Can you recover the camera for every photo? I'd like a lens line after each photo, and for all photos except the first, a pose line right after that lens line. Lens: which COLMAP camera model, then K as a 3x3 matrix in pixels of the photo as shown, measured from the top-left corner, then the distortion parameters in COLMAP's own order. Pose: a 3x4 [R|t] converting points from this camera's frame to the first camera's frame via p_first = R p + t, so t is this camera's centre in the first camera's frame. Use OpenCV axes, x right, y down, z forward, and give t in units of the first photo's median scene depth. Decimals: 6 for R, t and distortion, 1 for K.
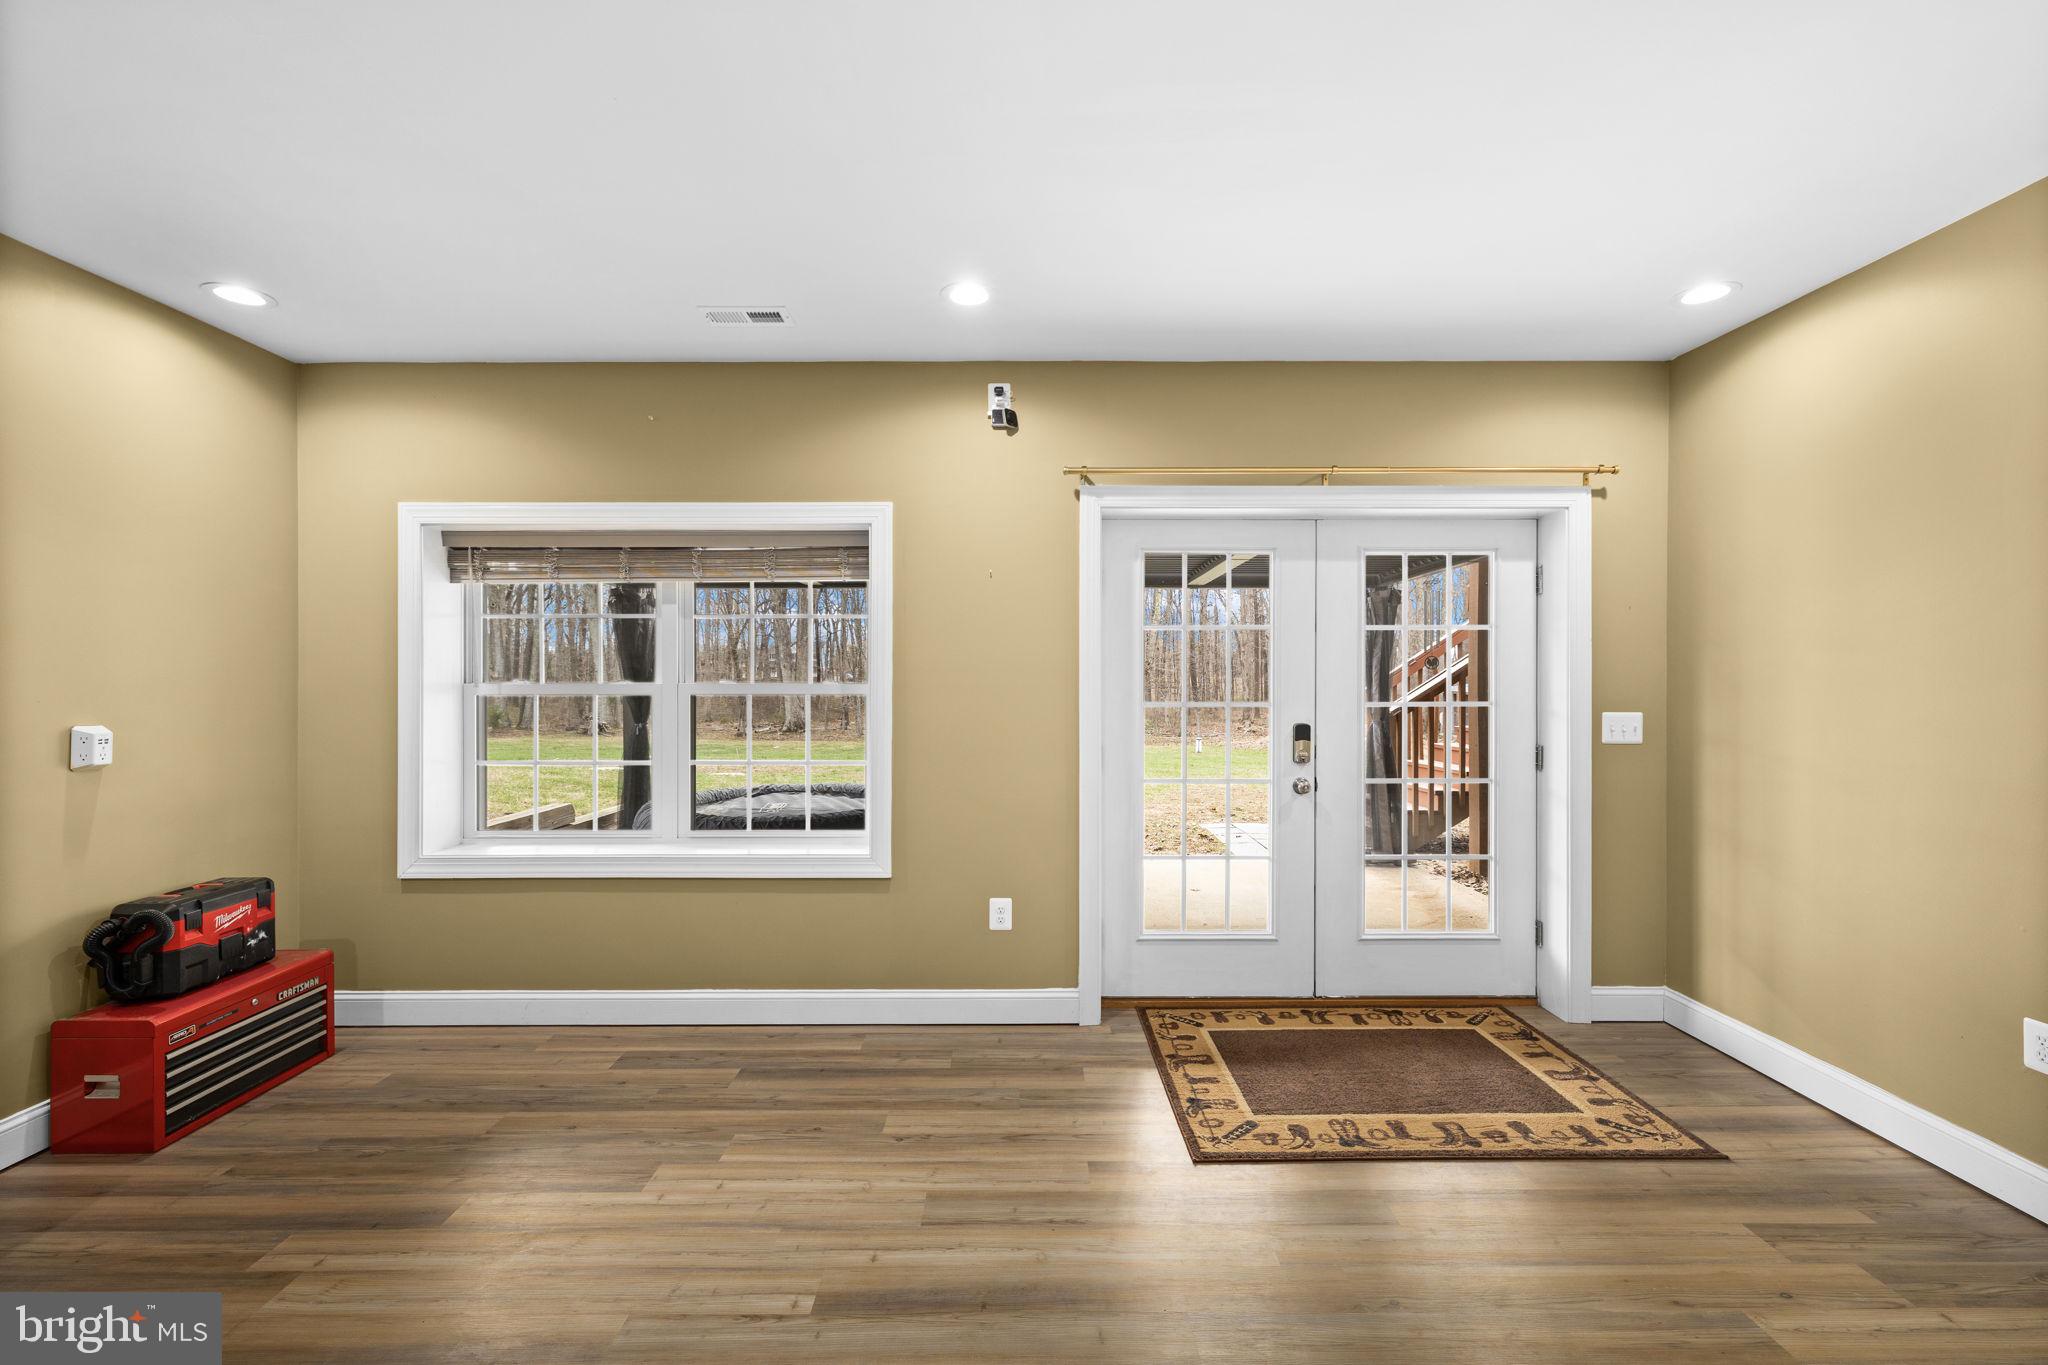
lens RADIAL K [[838.4, 0, 1020.3], [0, 838.4, 708.0], [0, 0, 1]] dist [-0.000227, -0.000061]
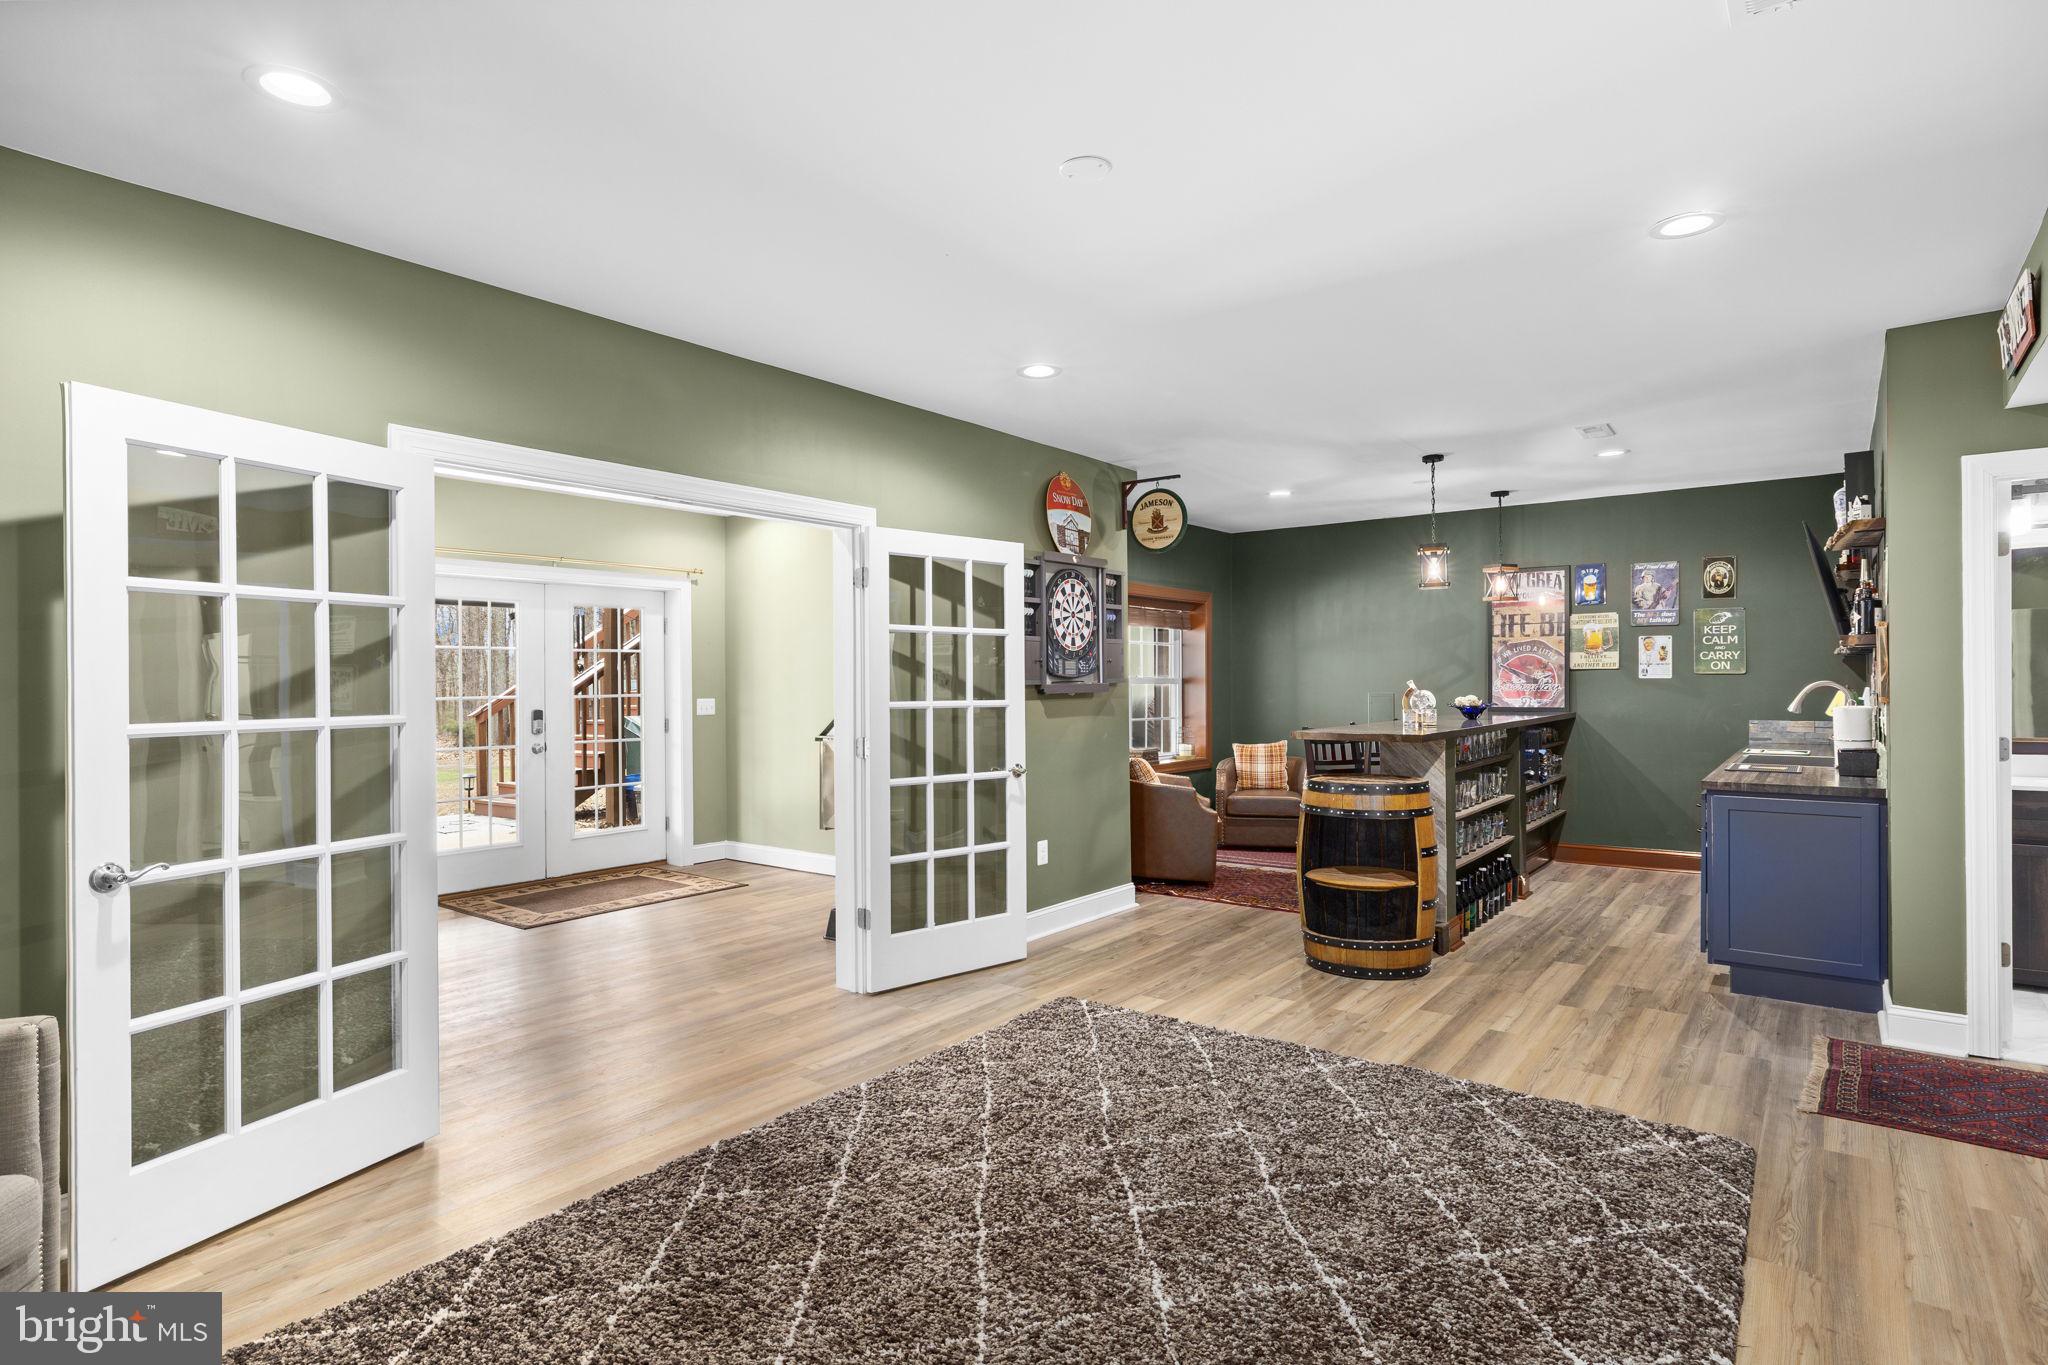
lens RADIAL K [[1052.7, 0, 1022.2], [0, 1052.7, 688.7], [0, 0, 1]] dist [0.035277, 0.000775]
pose [[0.608624, -0.008783, 0.793410, -0.734115], [0.007819, 0.999957, 0.005071, -0.025178], [-0.793420, 0.003118, 0.608666, -1.009904]]
